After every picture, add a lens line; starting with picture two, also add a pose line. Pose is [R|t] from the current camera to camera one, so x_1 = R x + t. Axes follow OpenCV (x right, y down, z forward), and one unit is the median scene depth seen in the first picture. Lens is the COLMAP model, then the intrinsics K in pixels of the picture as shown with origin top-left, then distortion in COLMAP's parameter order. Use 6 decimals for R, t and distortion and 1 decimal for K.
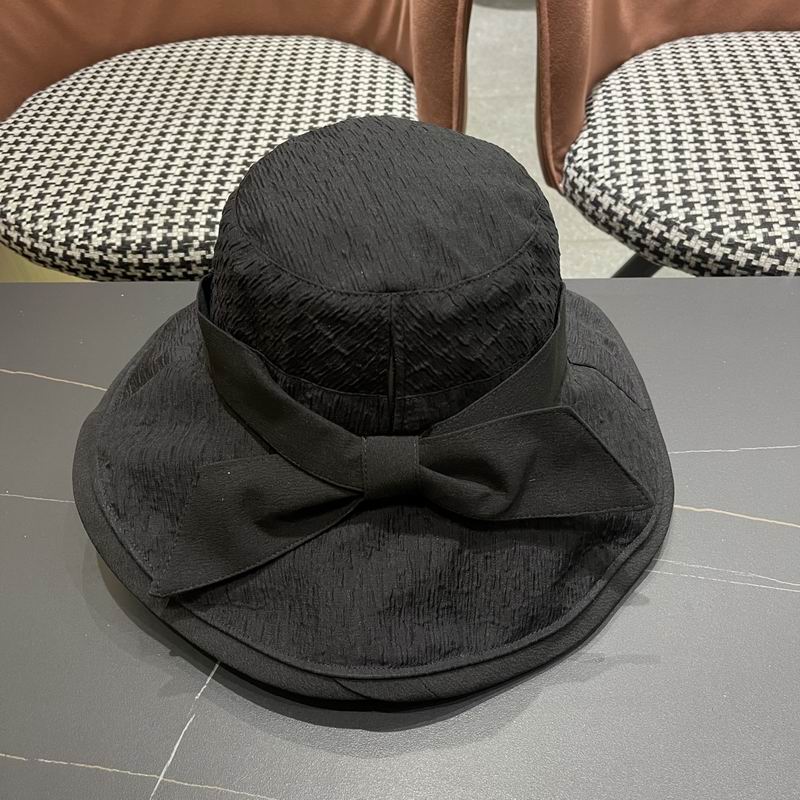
lens RADIAL K [[824.3, 0, 403.0], [0, 824.3, 408.4], [0, 0, 1]] dist [0.021191, 0.000000]
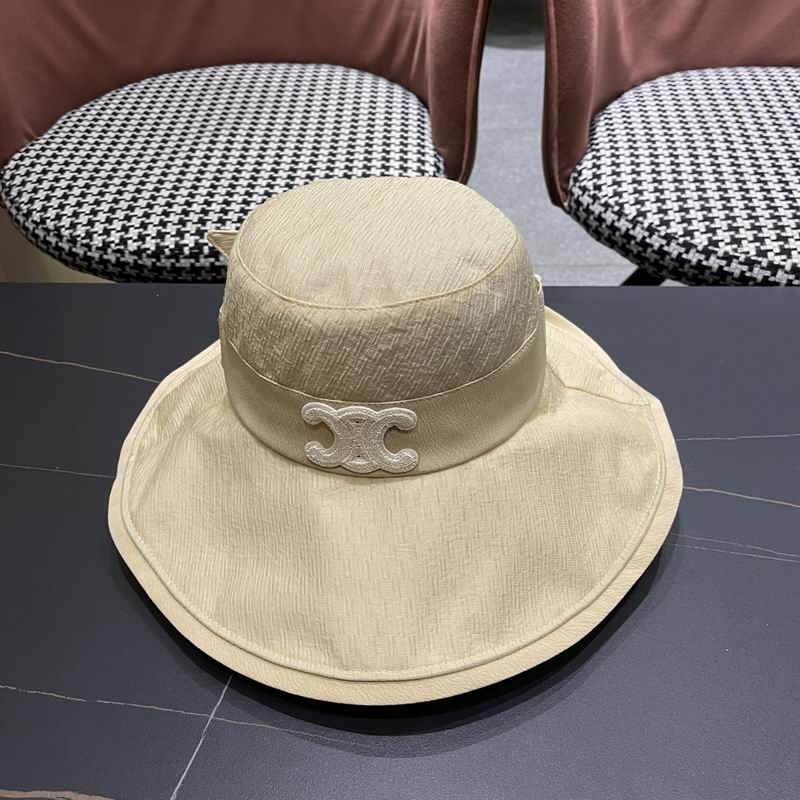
lens RADIAL K [[824.3, 0, 398.7], [0, 824.3, 406.4], [0, 0, 1]] dist [0.021191, 0.000000]
pose [[0.999839, 0.014974, 0.009851, -0.034154], [-0.014538, 0.998971, -0.042953, 0.044157], [-0.010484, 0.042803, 0.999029, -0.057572]]
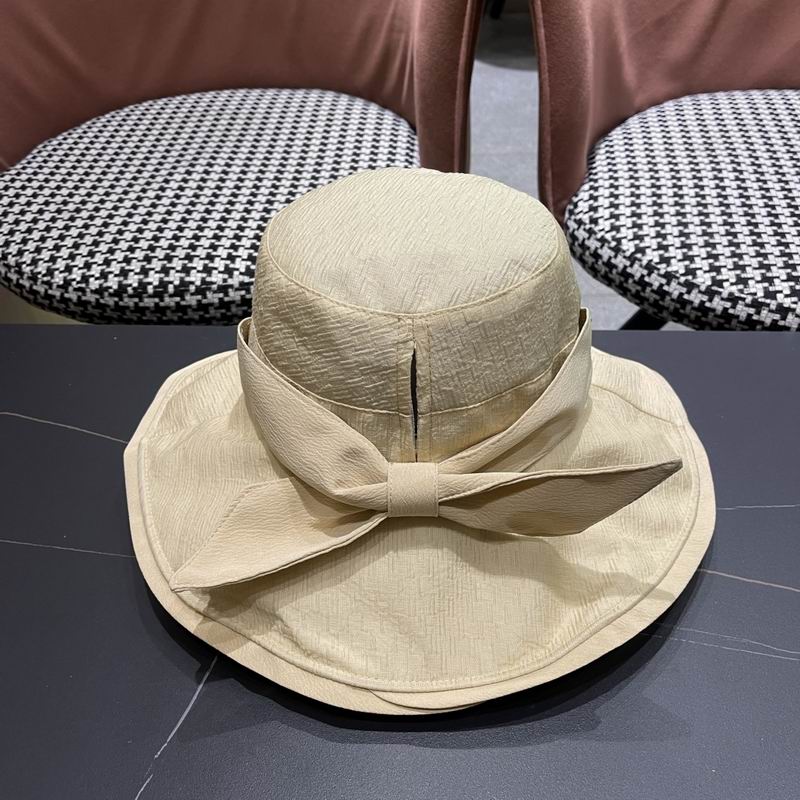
lens RADIAL K [[824.3, 0, 402.8], [0, 824.3, 412.4], [0, 0, 1]] dist [0.021191, 0.000000]
pose [[0.999581, 0.020695, -0.020235, 0.026339], [-0.021836, 0.998084, -0.057885, 0.002337], [0.018999, 0.058303, 0.998118, 0.017308]]
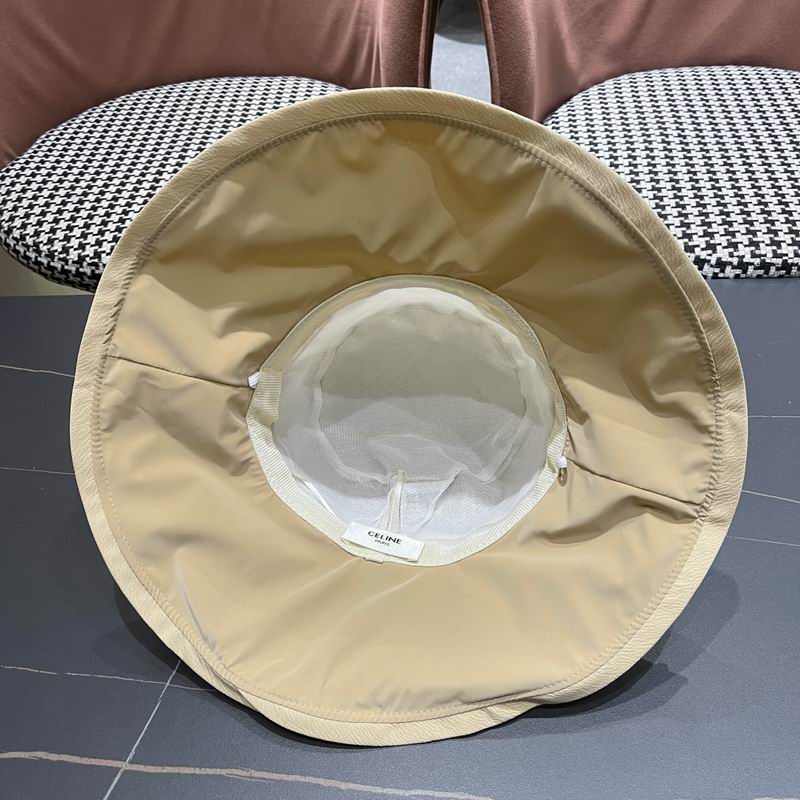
lens RADIAL K [[824.3, 0, 401.1], [0, 824.3, 405.9], [0, 0, 1]] dist [0.021191, 0.000000]
pose [[0.999890, -0.014759, 0.001121, 0.032055], [0.014788, 0.999321, -0.033739, 0.043671], [-0.000622, 0.033752, 0.999430, -0.129986]]
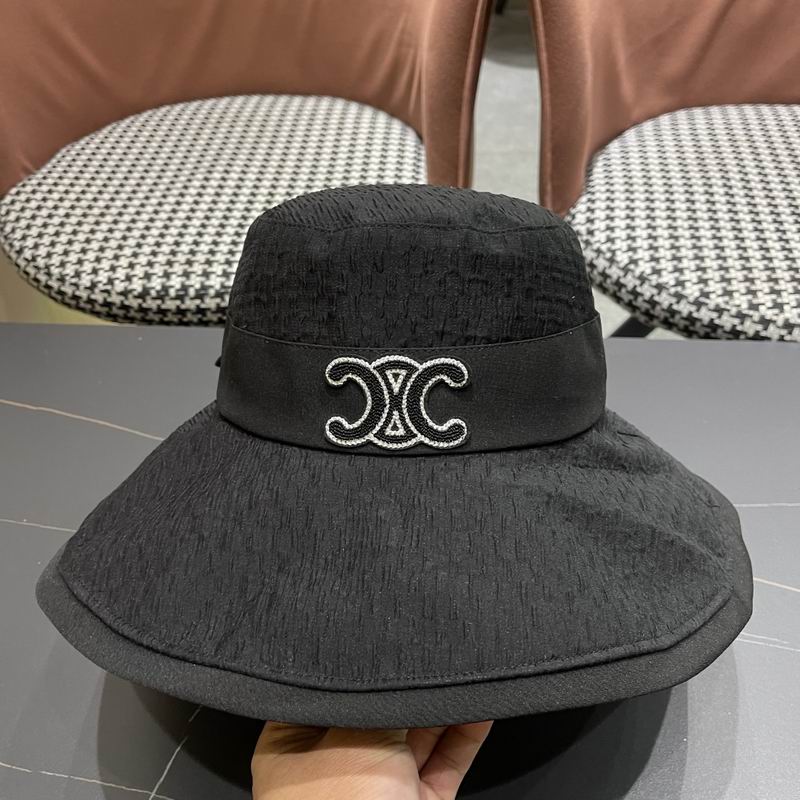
lens RADIAL K [[824.3, 0, 397.9], [0, 824.3, 412.1], [0, 0, 1]] dist [0.021191, 0.000000]
pose [[0.999154, 0.034475, -0.022409, 0.017313], [-0.035437, 0.998401, -0.044053, -0.006587], [0.020854, 0.044809, 0.998778, -0.047296]]
